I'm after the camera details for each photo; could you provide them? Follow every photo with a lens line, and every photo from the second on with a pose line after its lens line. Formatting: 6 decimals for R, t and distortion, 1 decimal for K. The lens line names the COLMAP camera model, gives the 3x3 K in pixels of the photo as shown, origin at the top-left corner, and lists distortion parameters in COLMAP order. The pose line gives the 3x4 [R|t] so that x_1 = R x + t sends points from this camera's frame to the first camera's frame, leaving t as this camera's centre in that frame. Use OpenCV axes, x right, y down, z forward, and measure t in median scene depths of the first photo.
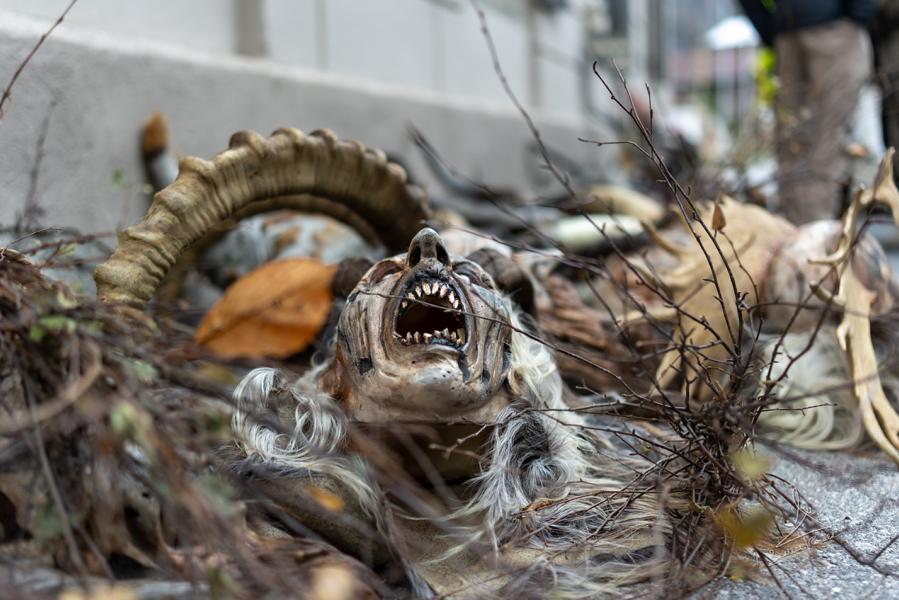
lens RADIAL K [[938.0, 0, 449.9], [0, 938.0, 297.5], [0, 0, 1]] dist [0.078521, 0.000000]
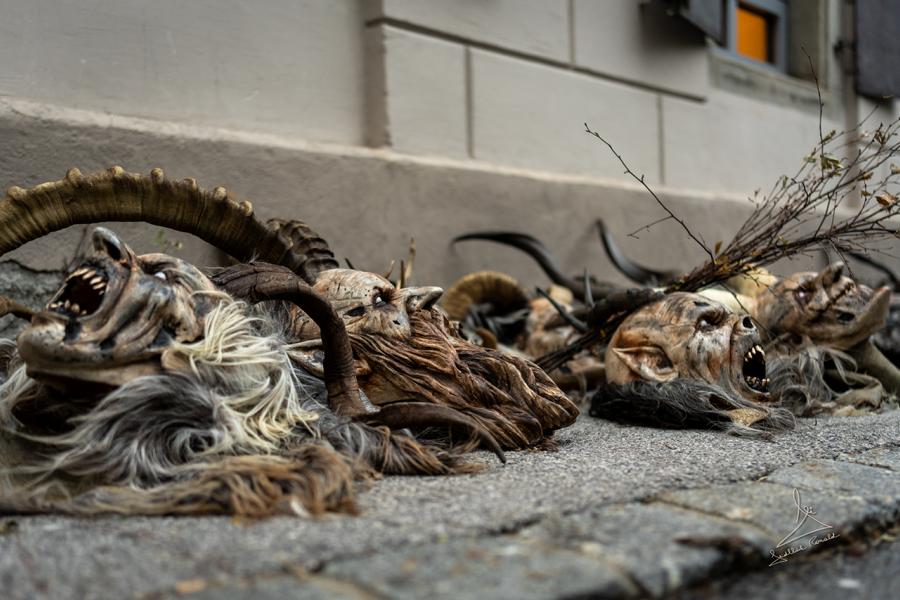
lens RADIAL K [[939.0, 0, 449.8], [0, 939.0, 302.0], [0, 0, 1]] dist [0.078521, 0.000000]
pose [[0.936570, 0.009254, -0.350359, 0.718101], [-0.048187, 0.993558, -0.102570, 0.110048], [0.347153, 0.112946, 0.930982, 0.007269]]
